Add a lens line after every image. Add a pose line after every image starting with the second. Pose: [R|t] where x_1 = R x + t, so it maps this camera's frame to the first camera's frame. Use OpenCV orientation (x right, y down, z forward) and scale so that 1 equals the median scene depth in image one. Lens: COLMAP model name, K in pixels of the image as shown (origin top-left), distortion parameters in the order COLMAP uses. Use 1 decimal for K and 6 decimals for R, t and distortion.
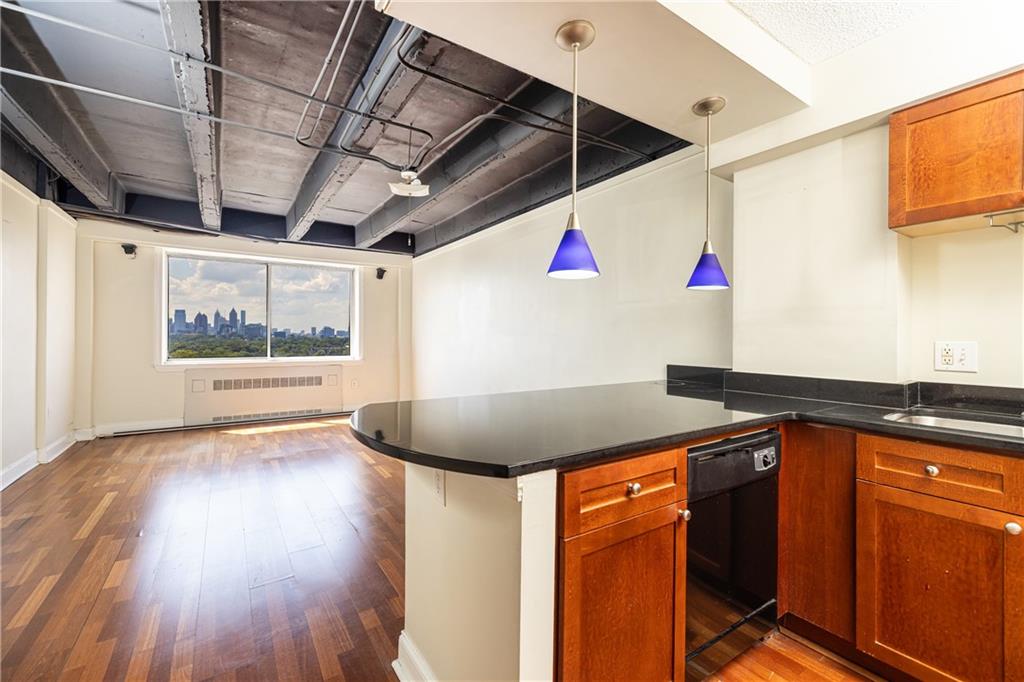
lens RADIAL K [[433.3, 0, 514.6], [0, 433.3, 338.1], [0, 0, 1]] dist [0.001833, -0.000403]
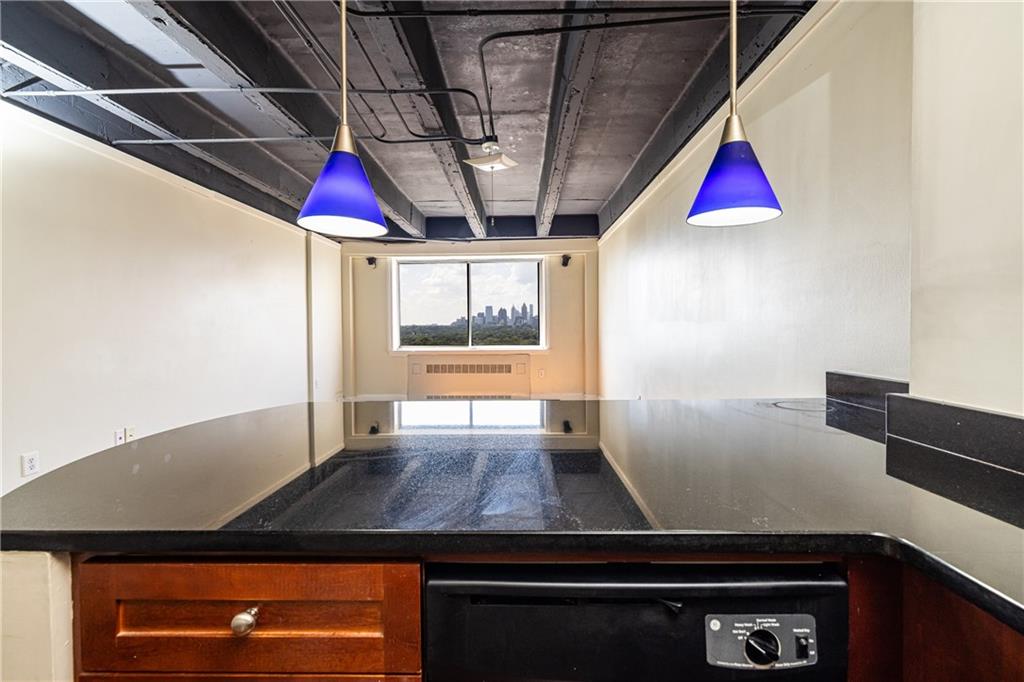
lens RADIAL K [[433.3, 0, 507.5], [0, 433.3, 335.2], [0, 0, 1]] dist [0.001833, -0.000403]
pose [[0.816402, -0.000582, -0.577484, 0.189875], [0.012375, 0.999787, 0.016488, -0.000231], [0.577352, -0.020607, 0.816235, 0.173768]]
